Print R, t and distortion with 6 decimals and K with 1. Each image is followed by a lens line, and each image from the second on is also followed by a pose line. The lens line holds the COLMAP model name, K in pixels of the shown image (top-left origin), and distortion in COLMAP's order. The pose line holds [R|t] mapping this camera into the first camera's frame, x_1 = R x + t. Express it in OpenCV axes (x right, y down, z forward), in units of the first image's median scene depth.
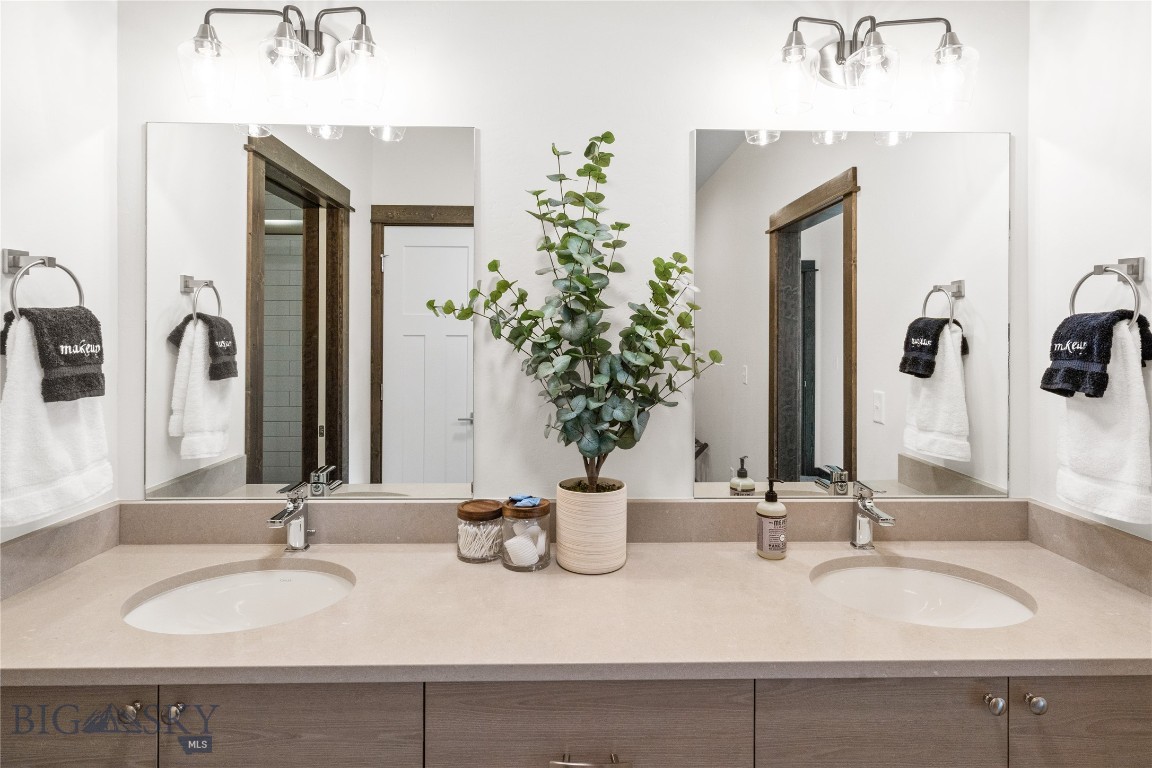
lens RADIAL K [[588.3, 0, 573.8], [0, 588.3, 337.4], [0, 0, 1]] dist [0.002786, 0.000197]
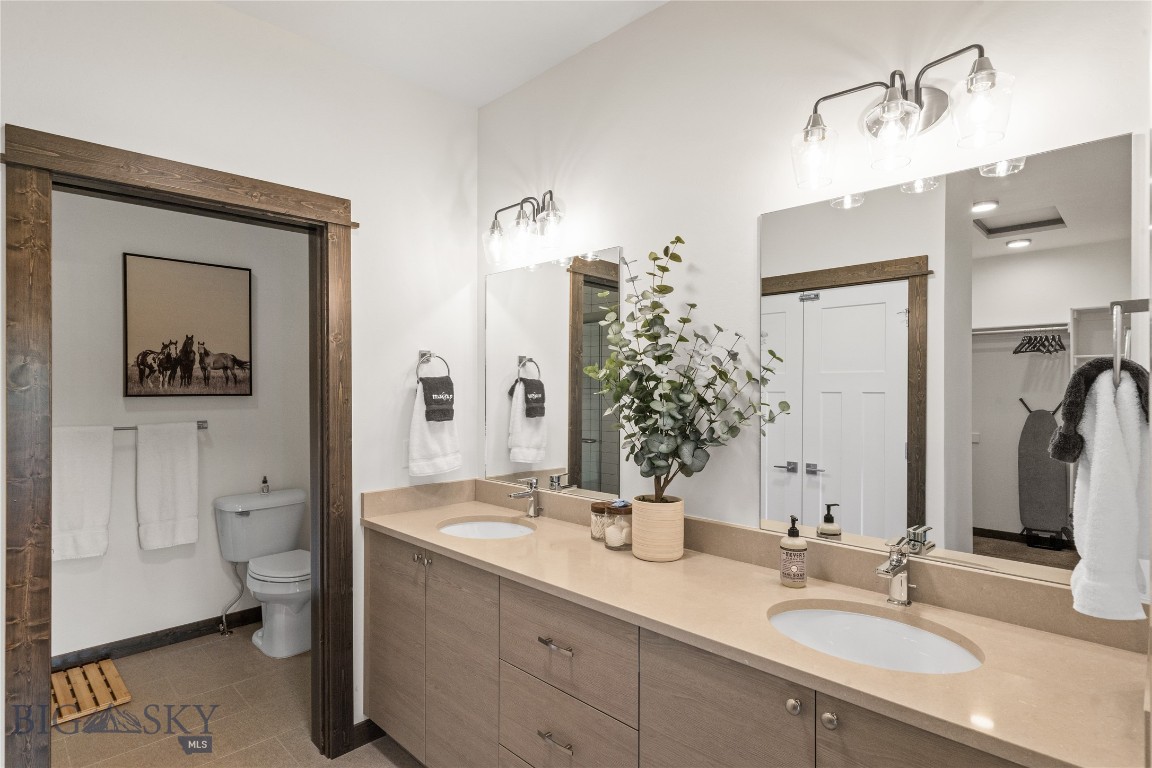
lens RADIAL K [[575.6, 0, 579.5], [0, 575.6, 394.9], [0, 0, 1]] dist [-0.002750, -0.000126]
pose [[0.702700, 0.005083, -0.711468, 0.835830], [-0.004964, 0.999985, 0.002242, 0.005849], [0.711469, 0.001957, 0.702715, -0.066917]]
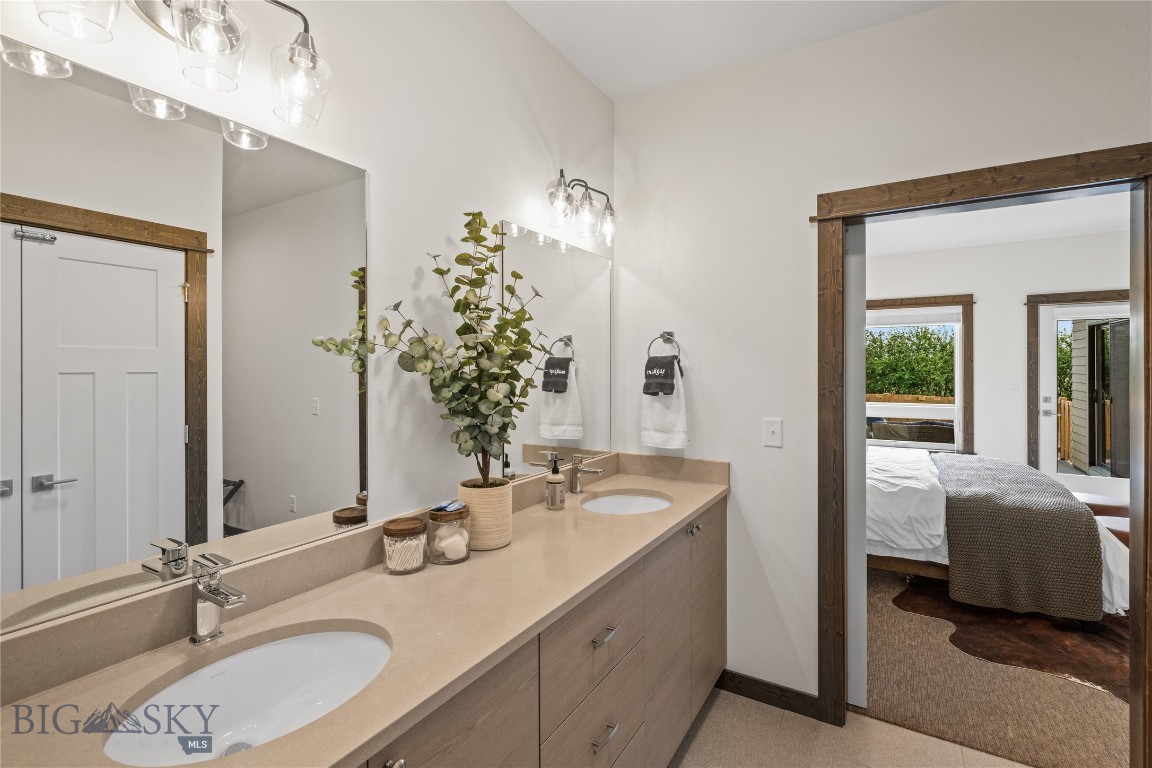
lens RADIAL K [[522.9, 0, 577.0], [0, 522.9, 374.0], [0, 0, 1]] dist [-0.001320, -0.000173]
pose [[0.545118, -0.014853, 0.838228, -0.810478], [0.012962, 0.999873, 0.009288, 0.001985], [-0.838259, 0.005802, 0.545241, 0.197540]]
